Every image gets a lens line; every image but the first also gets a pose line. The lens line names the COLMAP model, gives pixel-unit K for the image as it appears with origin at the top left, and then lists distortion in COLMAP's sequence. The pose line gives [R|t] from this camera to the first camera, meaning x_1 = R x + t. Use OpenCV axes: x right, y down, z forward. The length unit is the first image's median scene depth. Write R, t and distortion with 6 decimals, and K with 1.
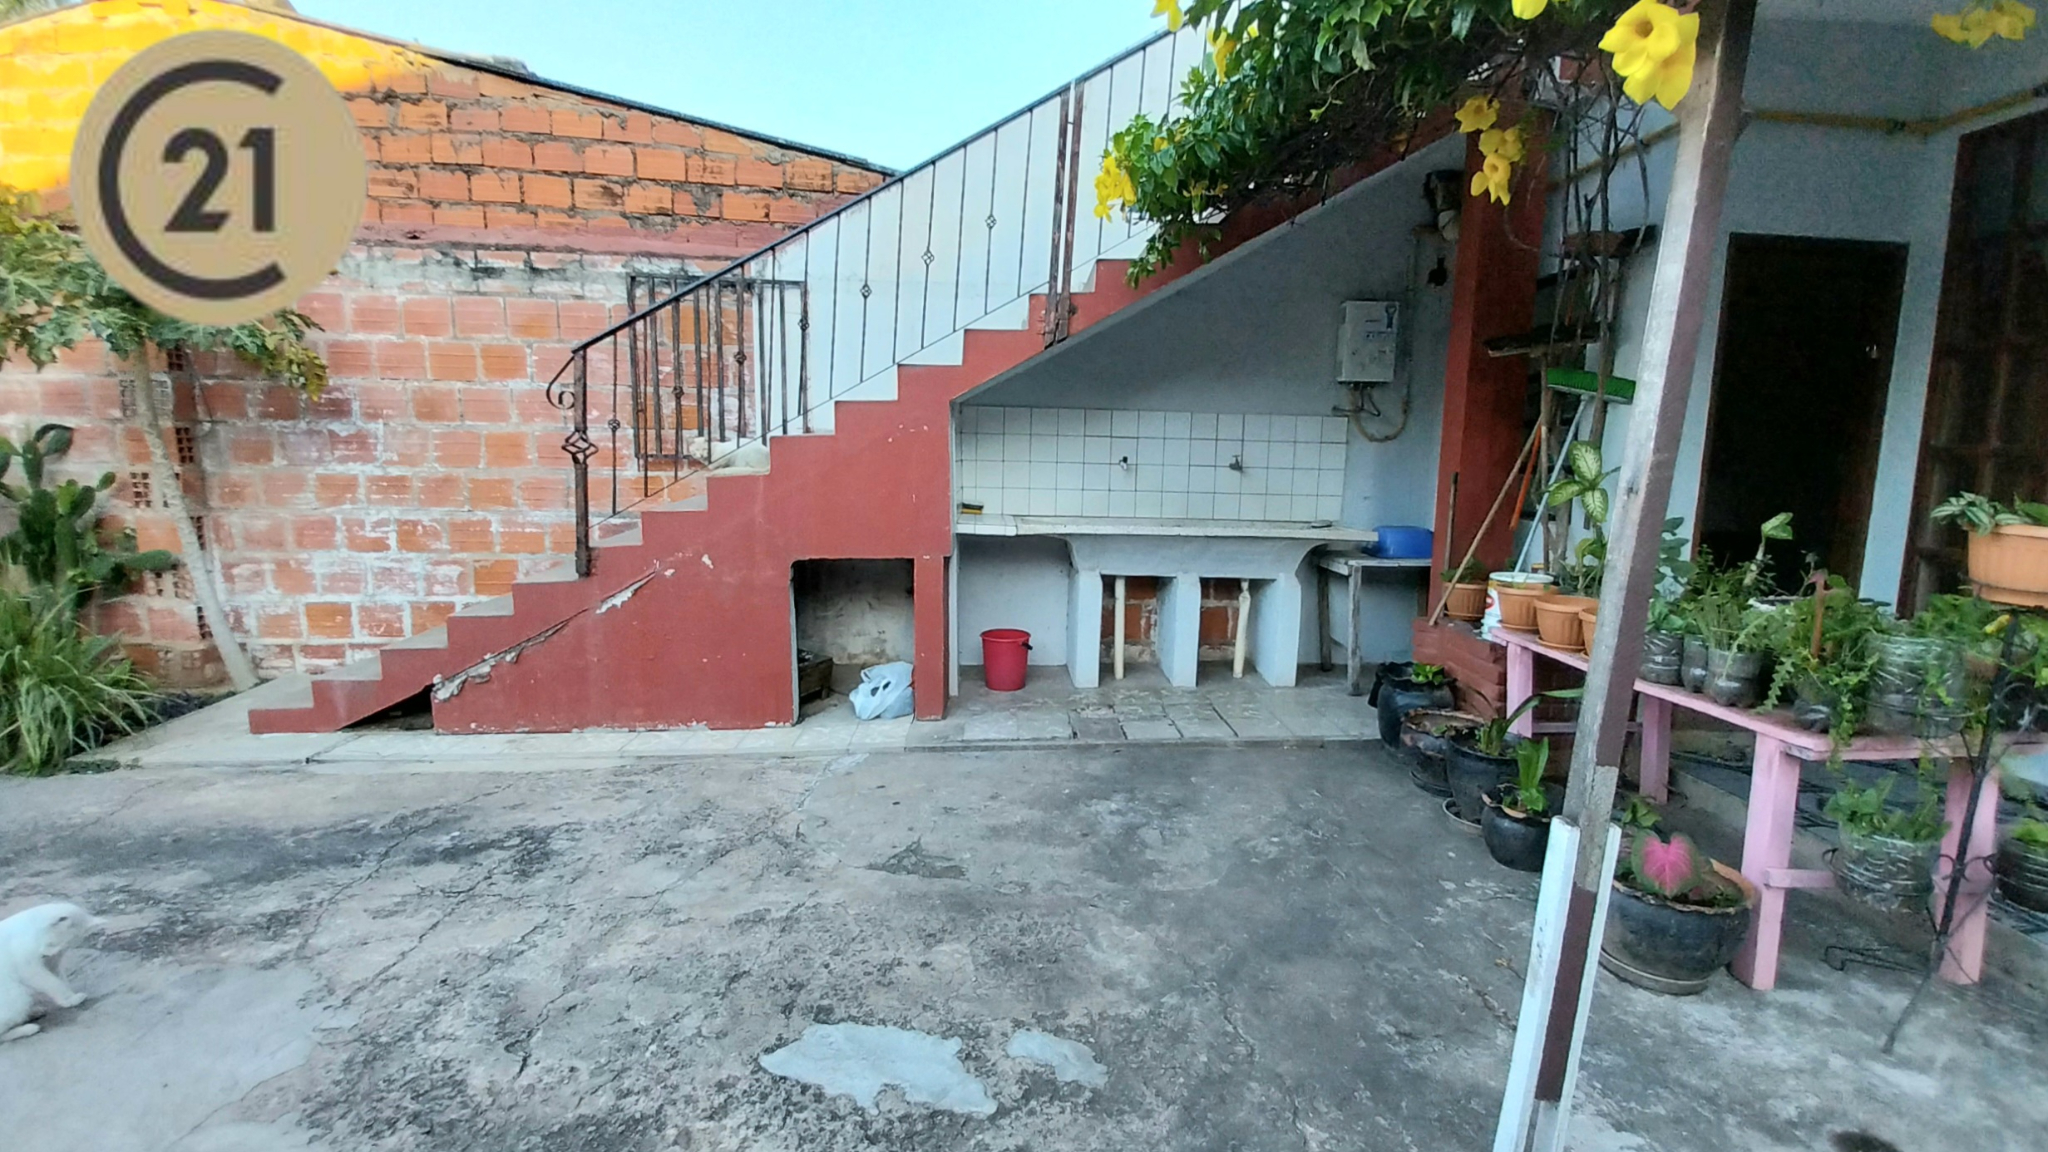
lens RADIAL K [[850.0, 0, 1036.9], [0, 850.0, 574.6], [0, 0, 1]] dist [0.022301, -0.016004]
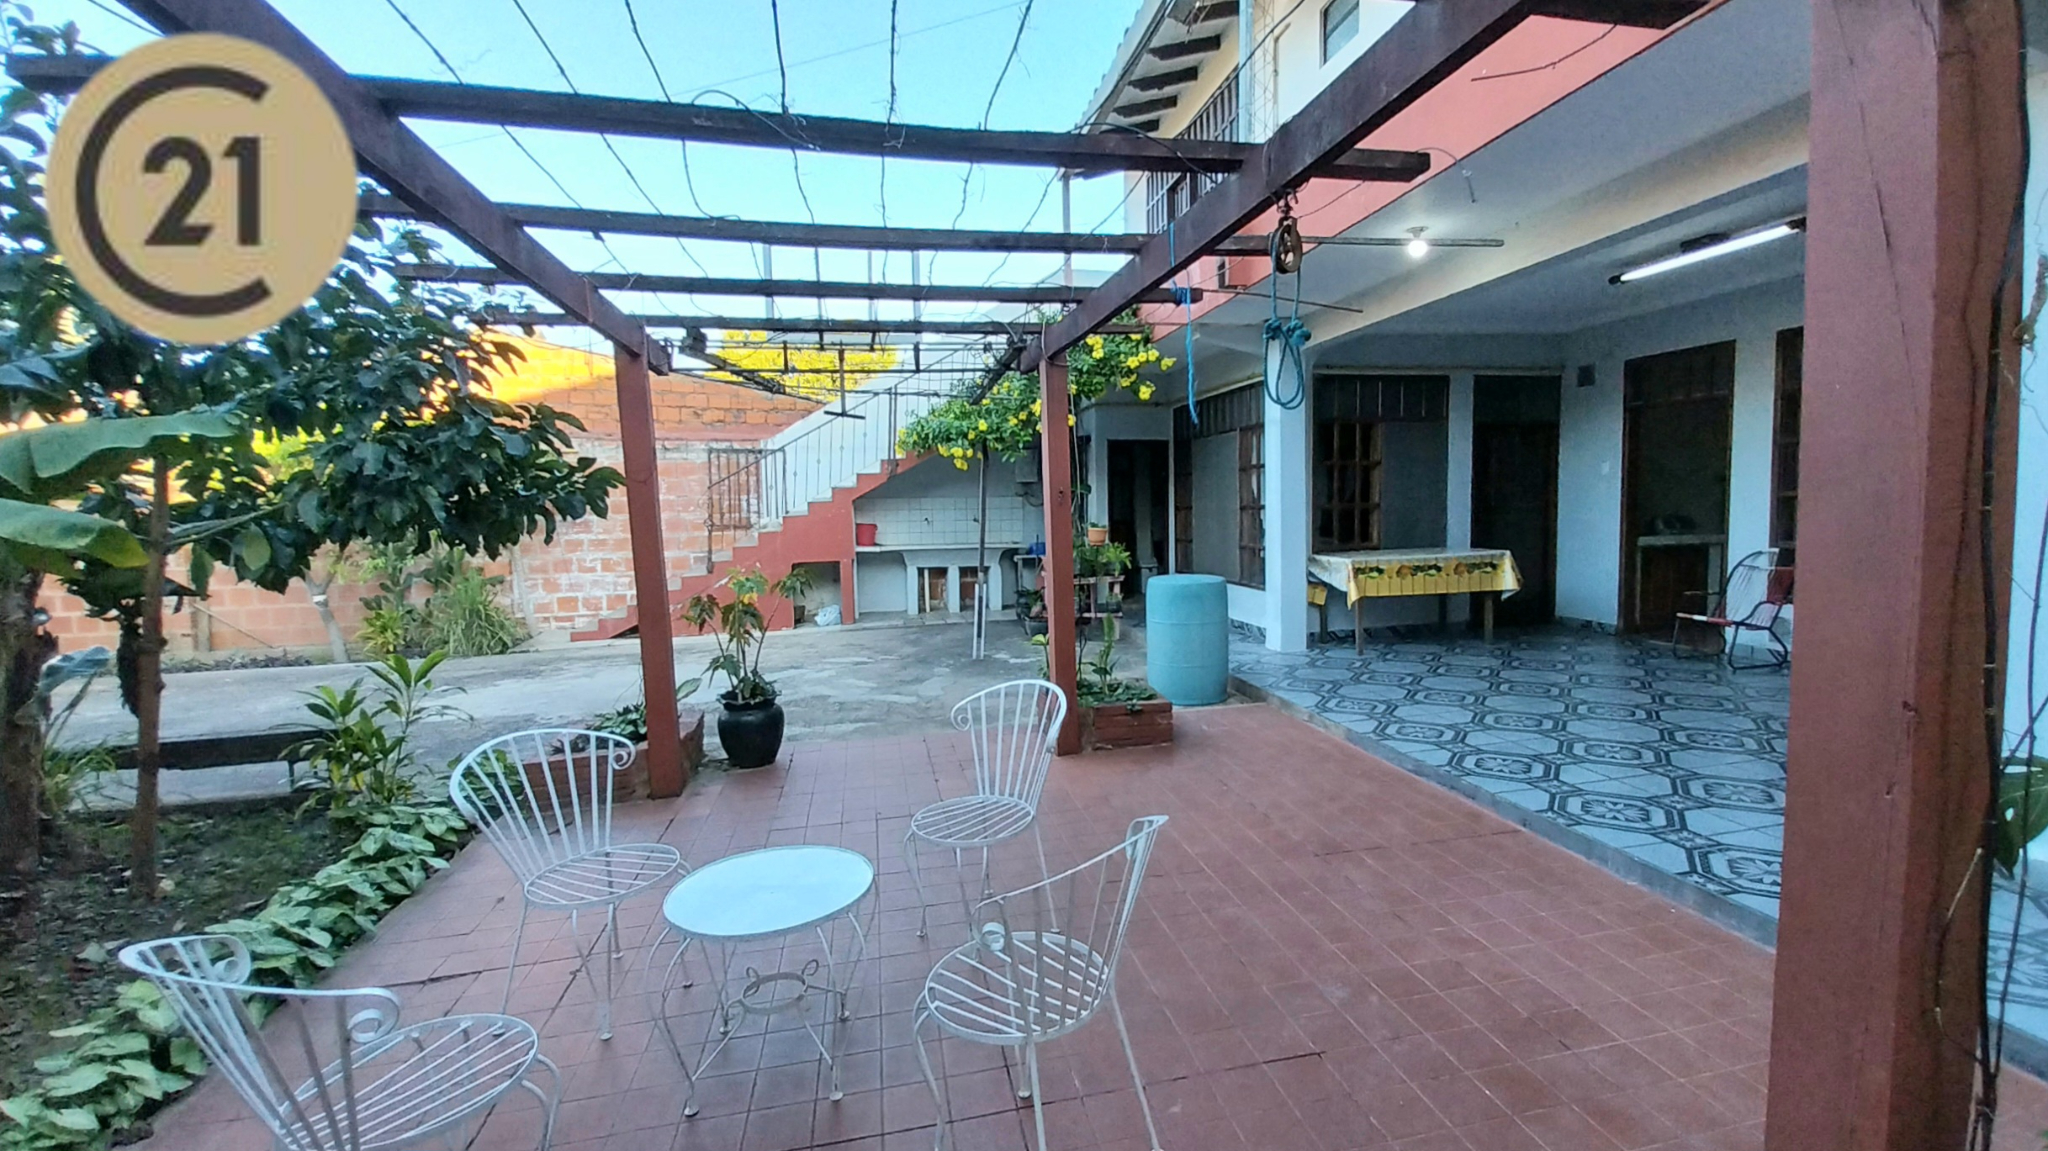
lens RADIAL K [[884.3, 0, 1030.5], [0, 884.3, 553.2], [0, 0, 1]] dist [0.019349, -0.000011]
pose [[0.989130, -0.042399, 0.140801, 0.044261], [0.053717, 0.995538, -0.077580, 0.176431], [-0.136883, 0.084300, 0.986994, -1.562282]]
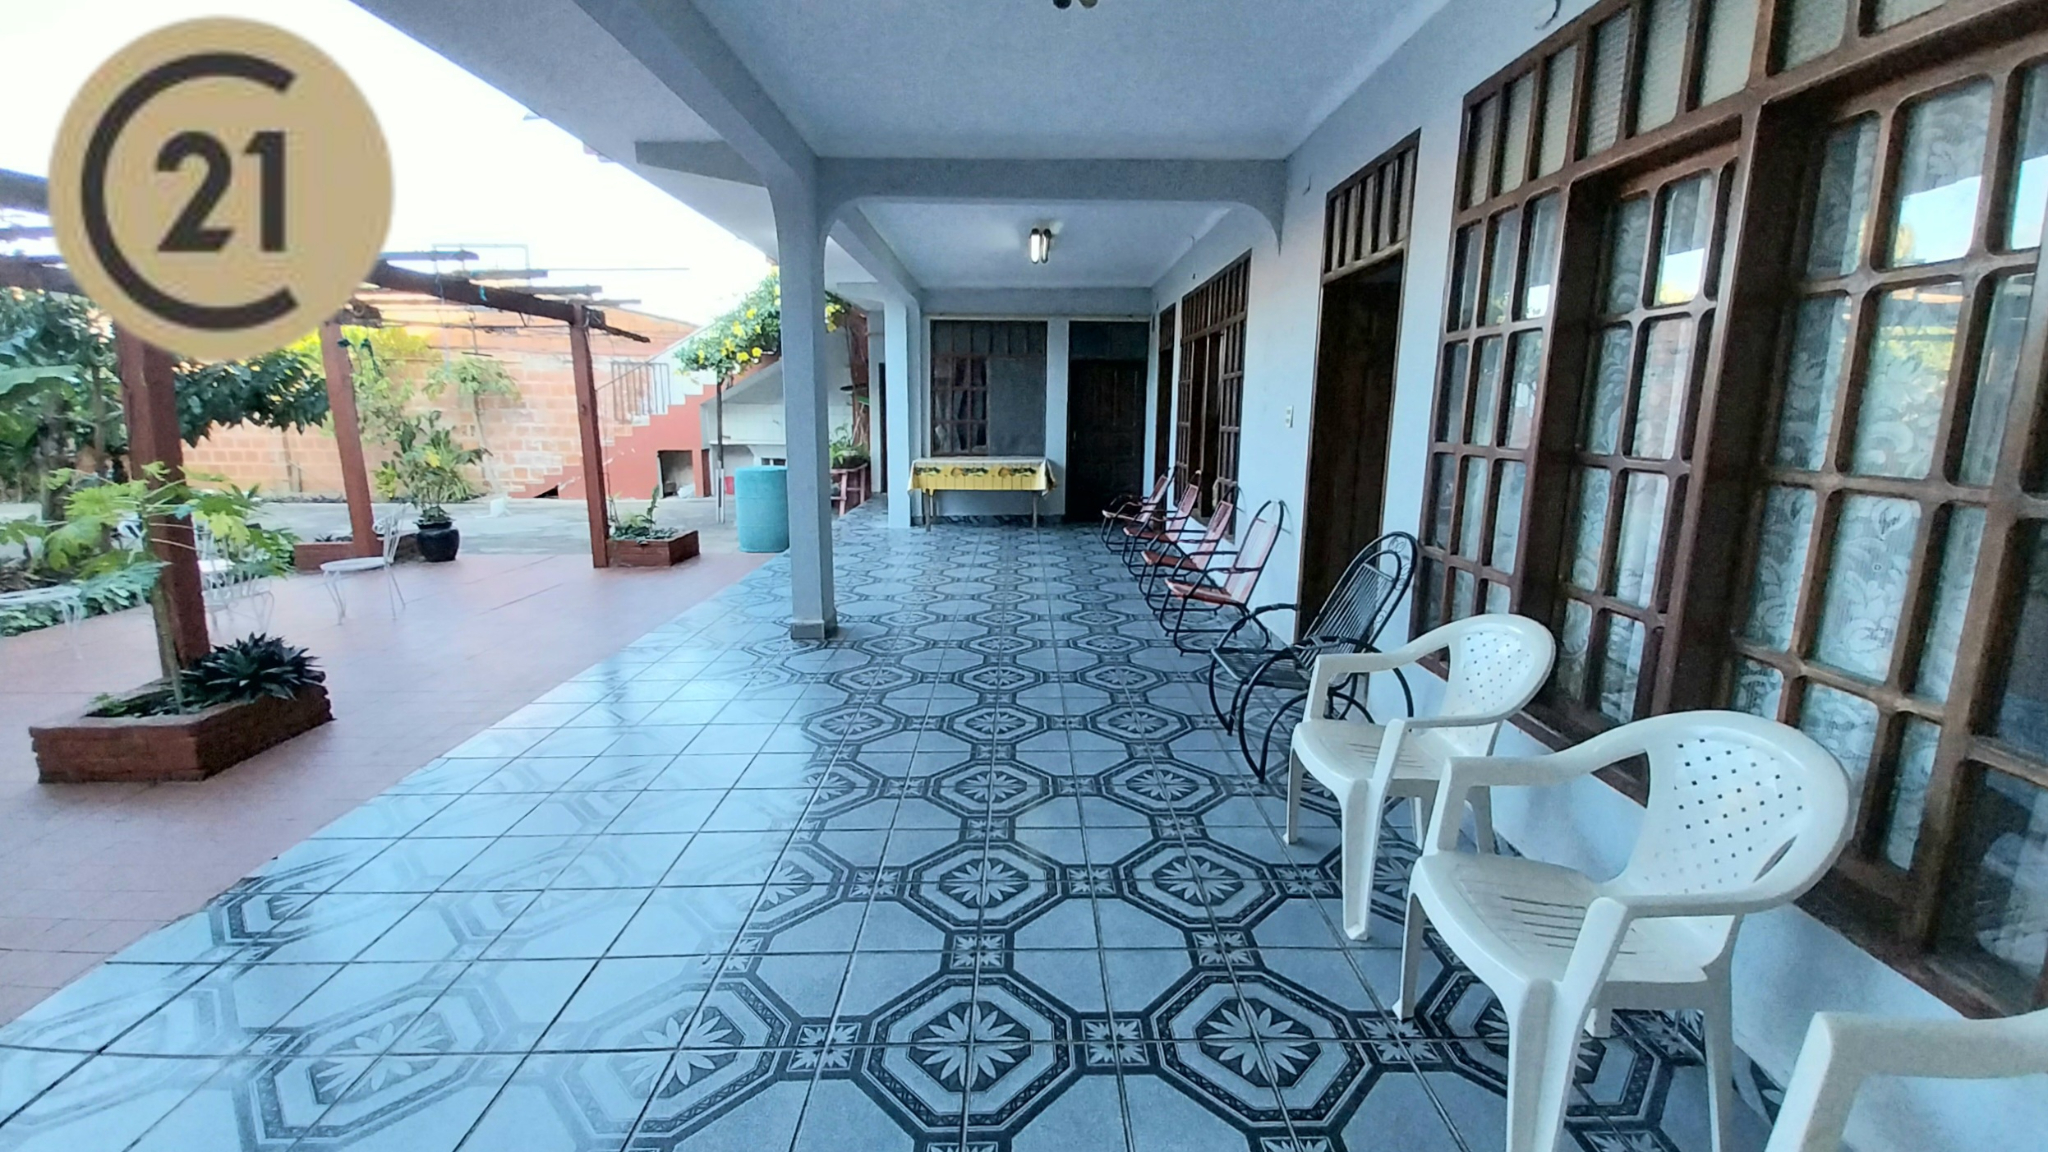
lens RADIAL K [[850.0, 0, 1036.9], [0, 850.0, 574.6], [0, 0, 1]] dist [0.022301, -0.016004]
pose [[0.999191, 0.004088, -0.040018, 1.268422], [-0.001907, 0.998518, 0.054386, 0.268233], [0.040181, -0.054266, 0.997718, -2.209744]]
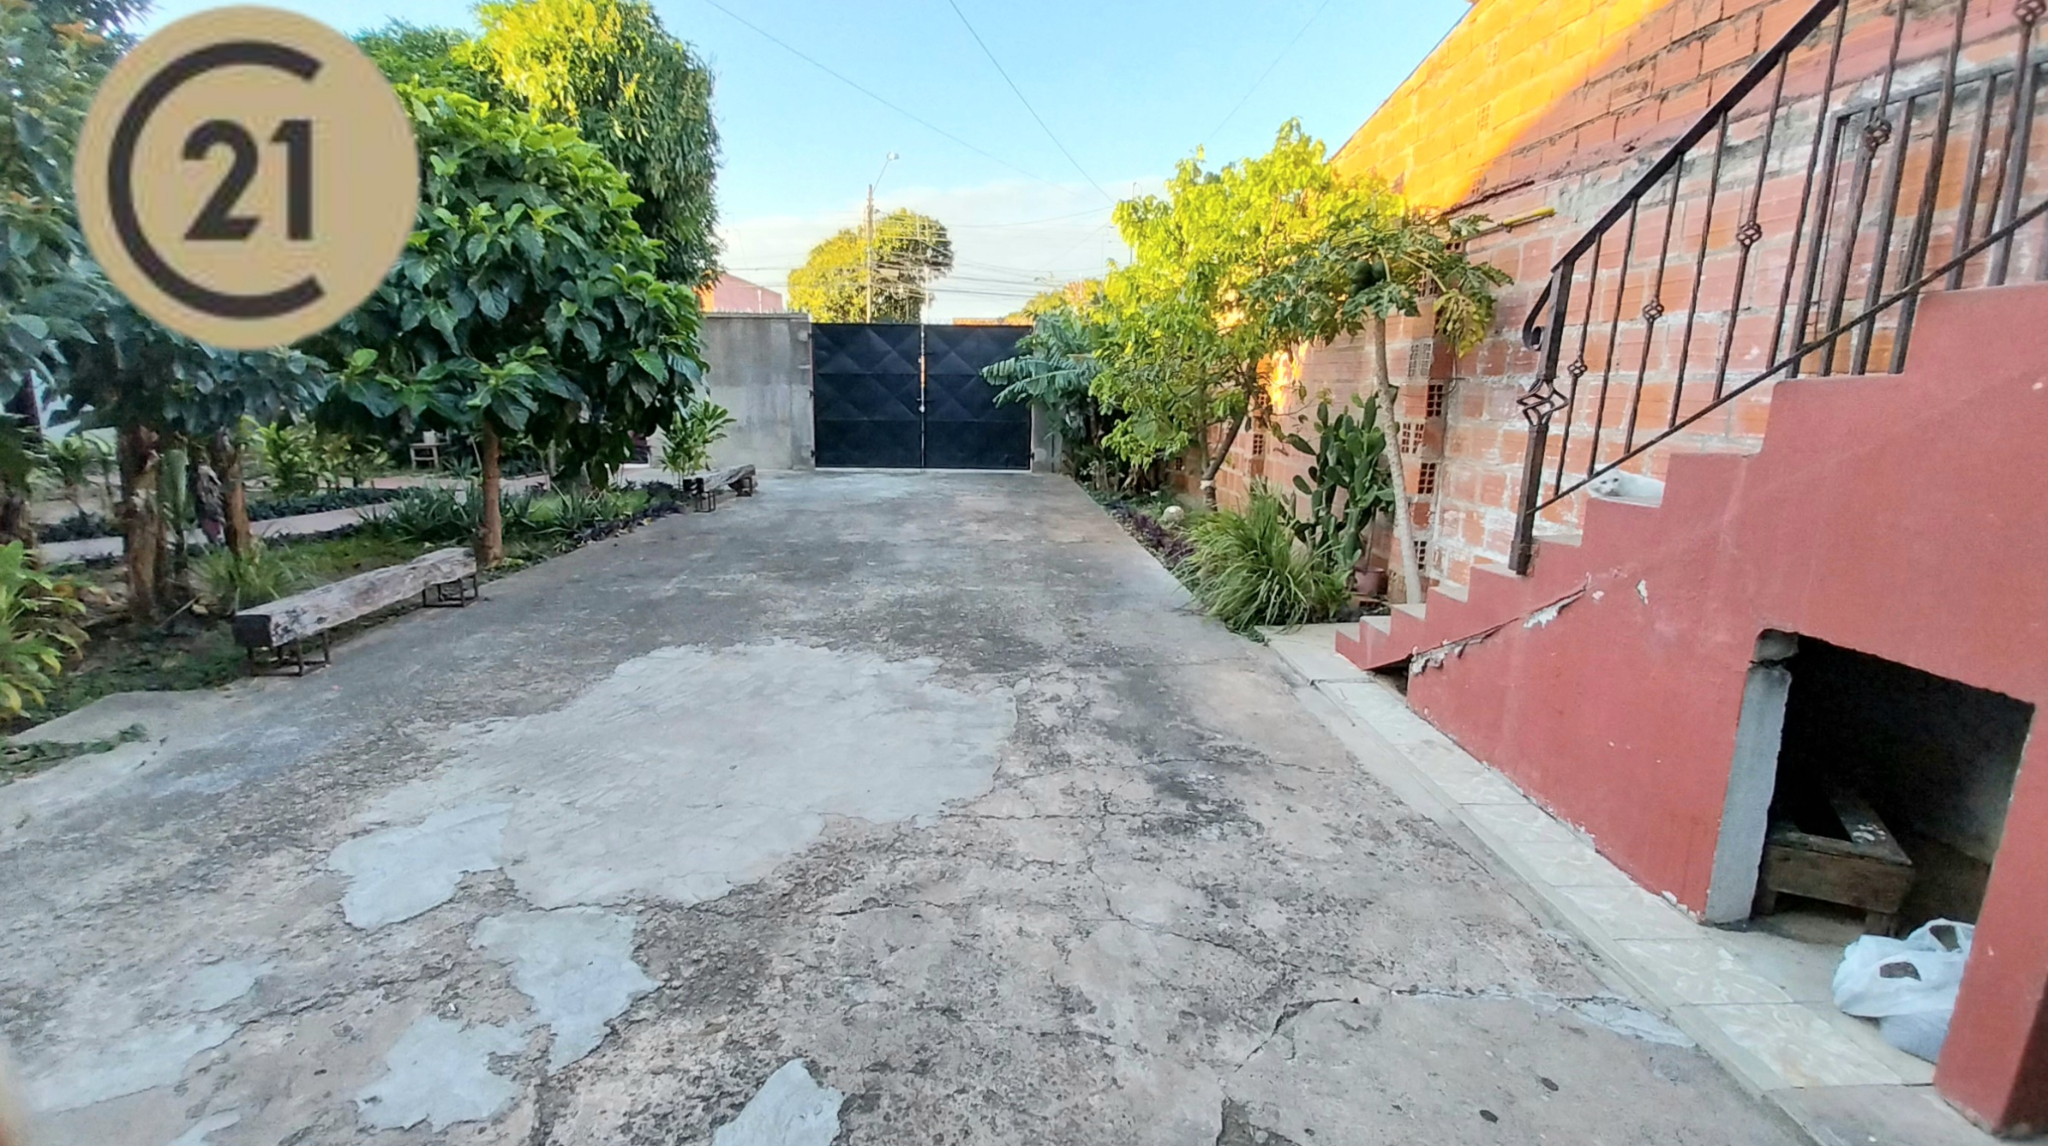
lens RADIAL K [[860.5, 0, 1000.8], [0, 860.5, 569.4], [0, 0, 1]] dist [0.017663, -0.016495]
pose [[-0.050400, 0.190209, -0.980449, 0.210774], [-0.149643, 0.969176, 0.195714, -0.073428], [0.987455, 0.156582, -0.020383, 0.496468]]
